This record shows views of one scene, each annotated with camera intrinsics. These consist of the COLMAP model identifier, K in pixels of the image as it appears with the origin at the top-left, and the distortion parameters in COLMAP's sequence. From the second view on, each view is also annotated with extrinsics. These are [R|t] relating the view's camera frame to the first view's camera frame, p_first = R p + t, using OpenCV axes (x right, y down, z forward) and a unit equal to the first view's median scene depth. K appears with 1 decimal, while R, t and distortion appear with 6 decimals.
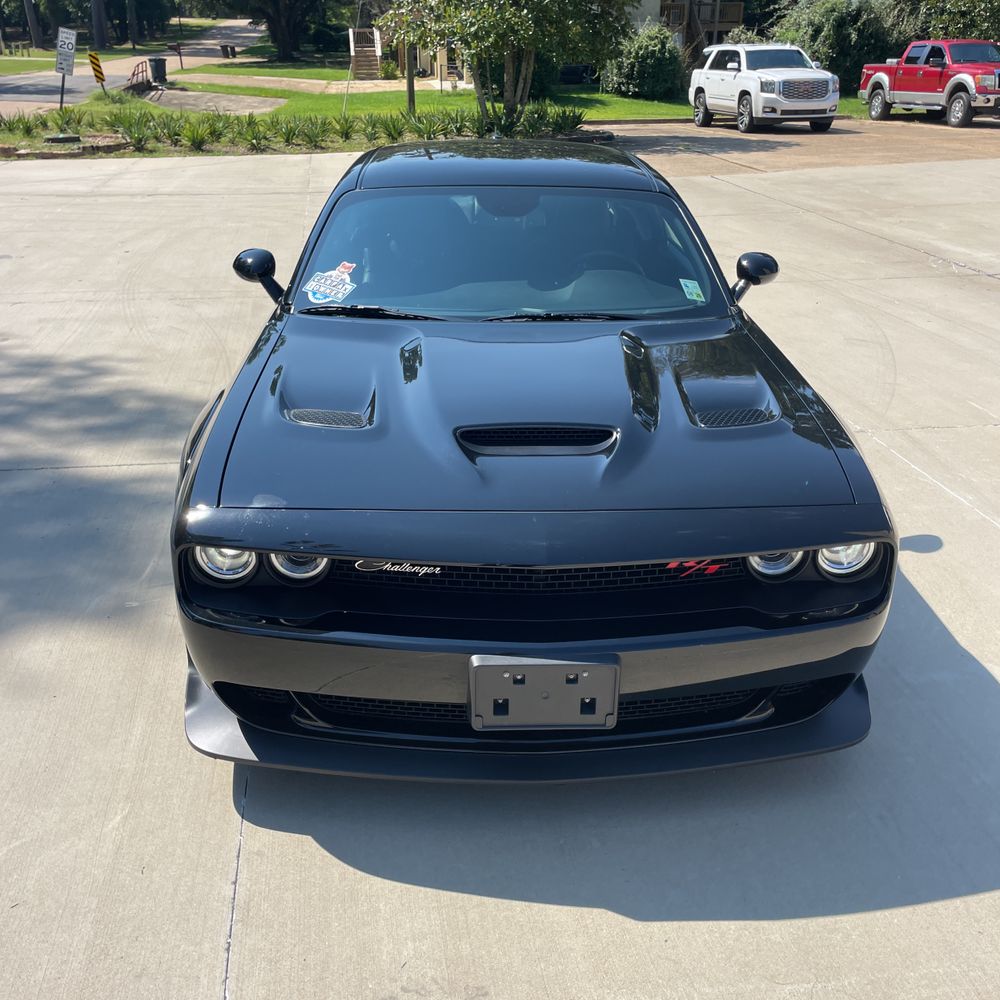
lens RADIAL K [[1008.9, 0, 515.9], [0, 1008.9, 503.0], [0, 0, 1]] dist [0.086086, -0.116379]
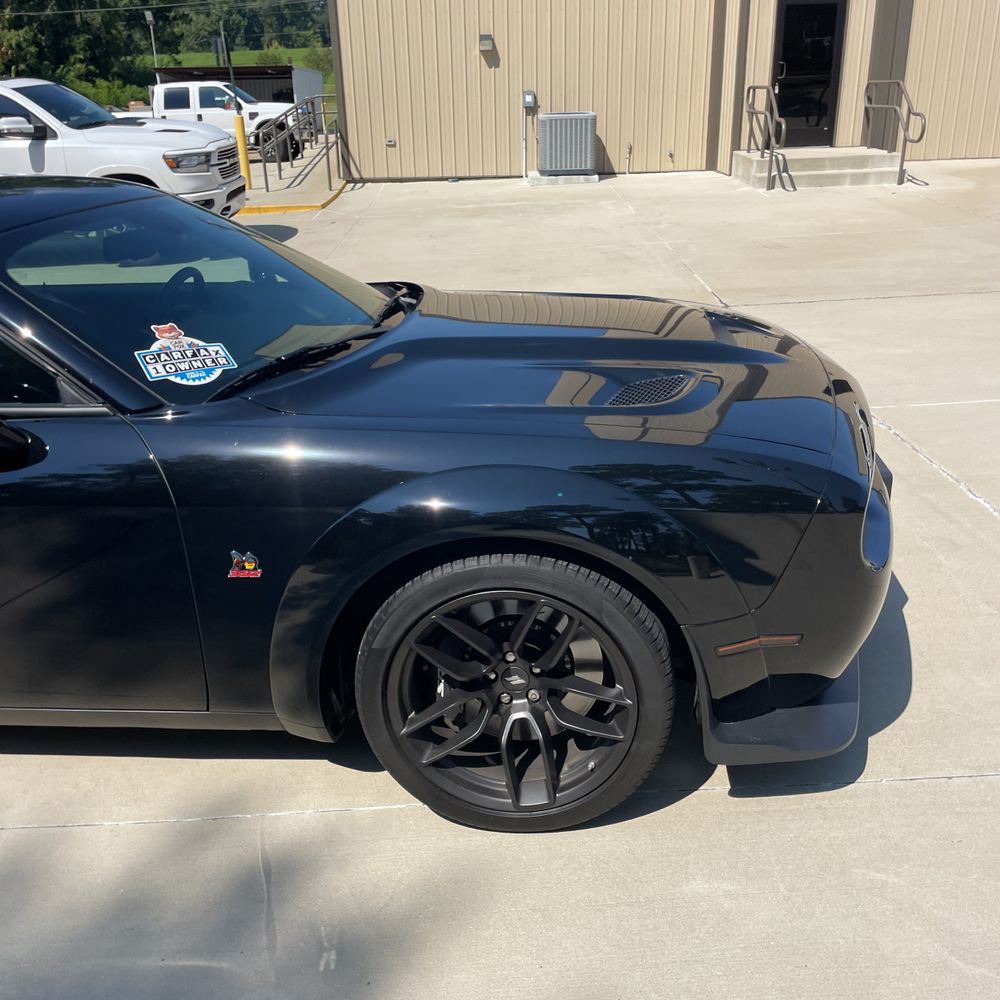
lens RADIAL K [[1008.1, 0, 500.7], [0, 1008.1, 510.5], [0, 0, 1]] dist [0.084641, -0.111838]
pose [[0.157927, -0.385585, 0.909056, -0.315559], [0.447600, 0.848551, 0.282162, -0.090896], [-0.880178, 0.362333, 0.306597, 0.266265]]
